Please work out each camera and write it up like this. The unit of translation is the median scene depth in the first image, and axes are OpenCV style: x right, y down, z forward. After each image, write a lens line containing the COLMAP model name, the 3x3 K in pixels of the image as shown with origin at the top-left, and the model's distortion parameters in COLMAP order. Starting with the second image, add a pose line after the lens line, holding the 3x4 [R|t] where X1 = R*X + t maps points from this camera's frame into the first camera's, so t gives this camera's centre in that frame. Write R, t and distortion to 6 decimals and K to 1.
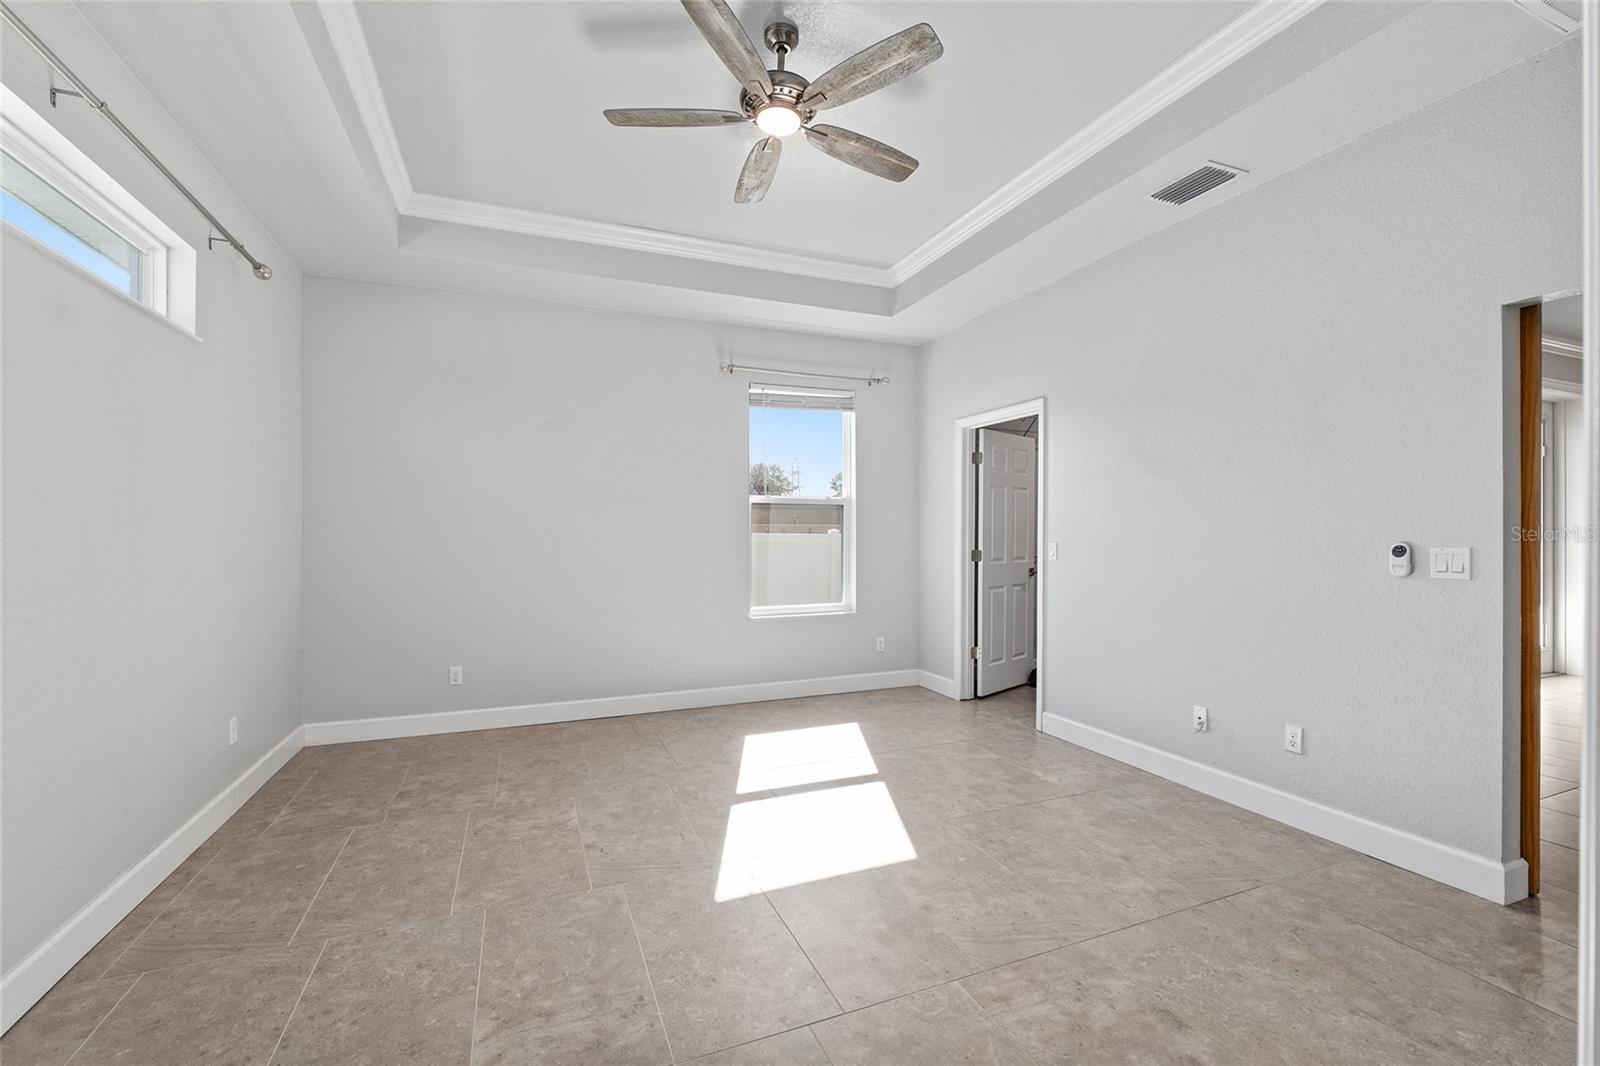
lens RADIAL K [[678.1, 0, 800.9], [0, 678.1, 526.9], [0, 0, 1]] dist [-0.007149, 0.000140]
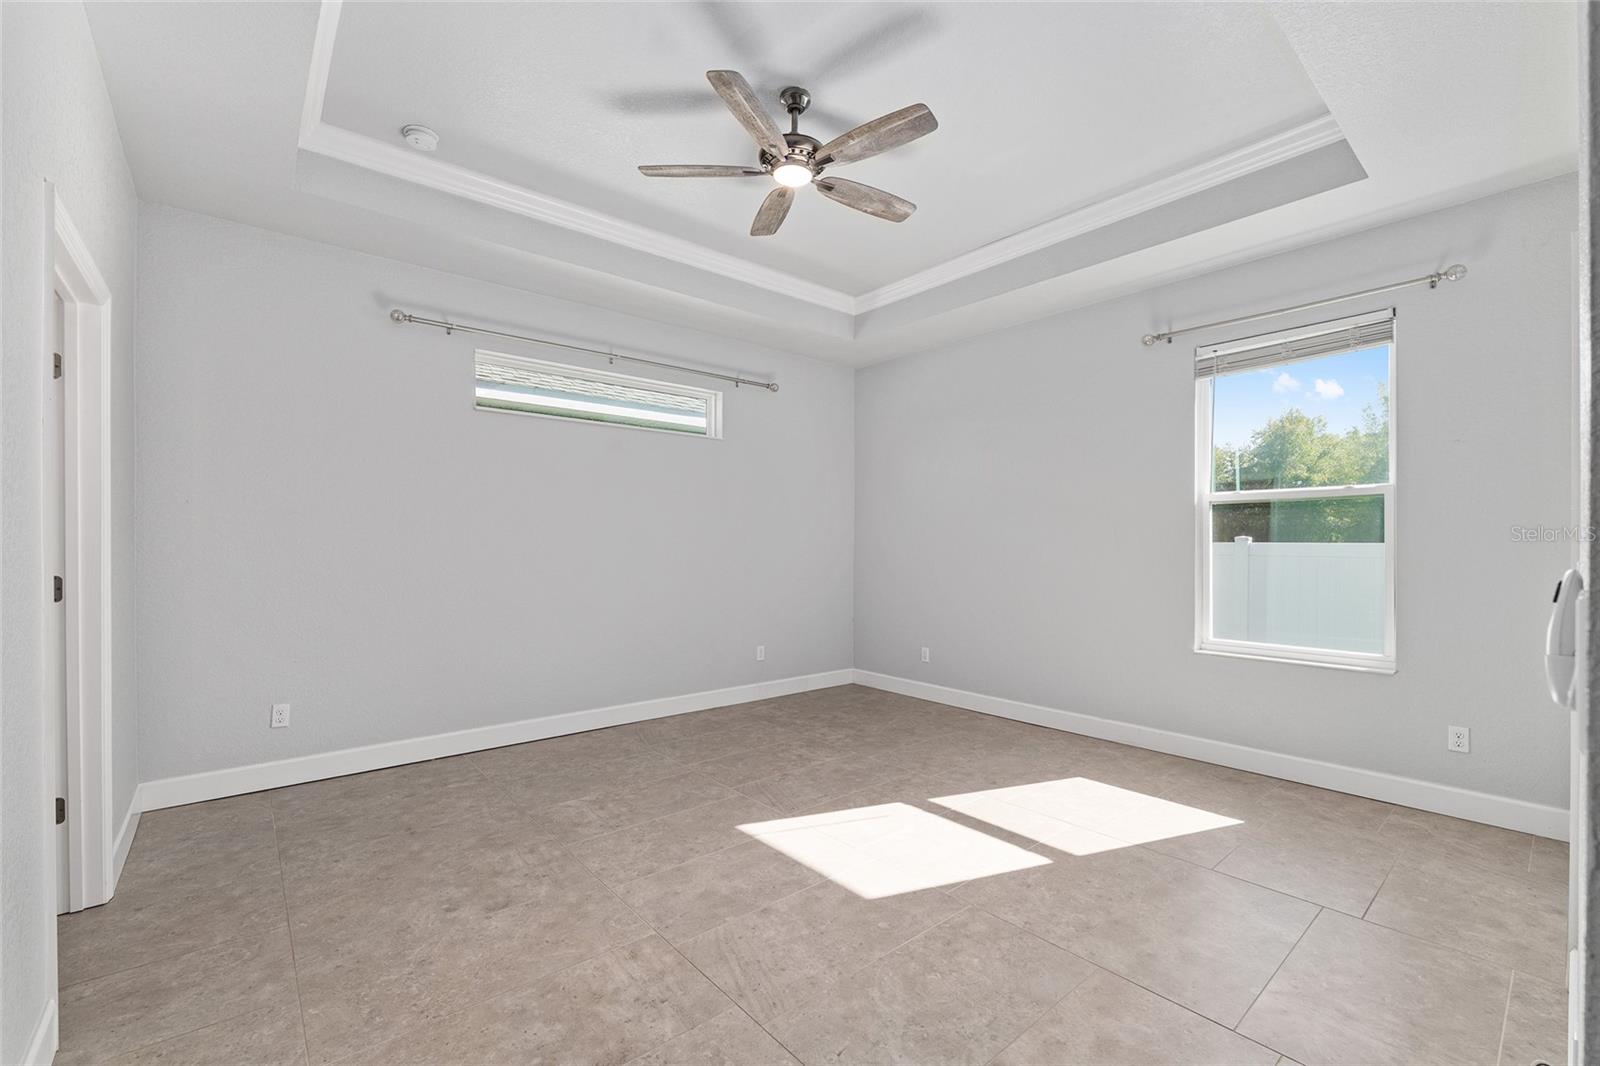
lens RADIAL K [[671.9, 0, 798.4], [0, 671.9, 543.5], [0, 0, 1]] dist [-0.012165, 0.000134]
pose [[0.306612, 0.001748, -0.951833, 0.801637], [0.006875, 0.999968, 0.004051, 0.007196], [0.951810, -0.007786, 0.306590, 0.517040]]
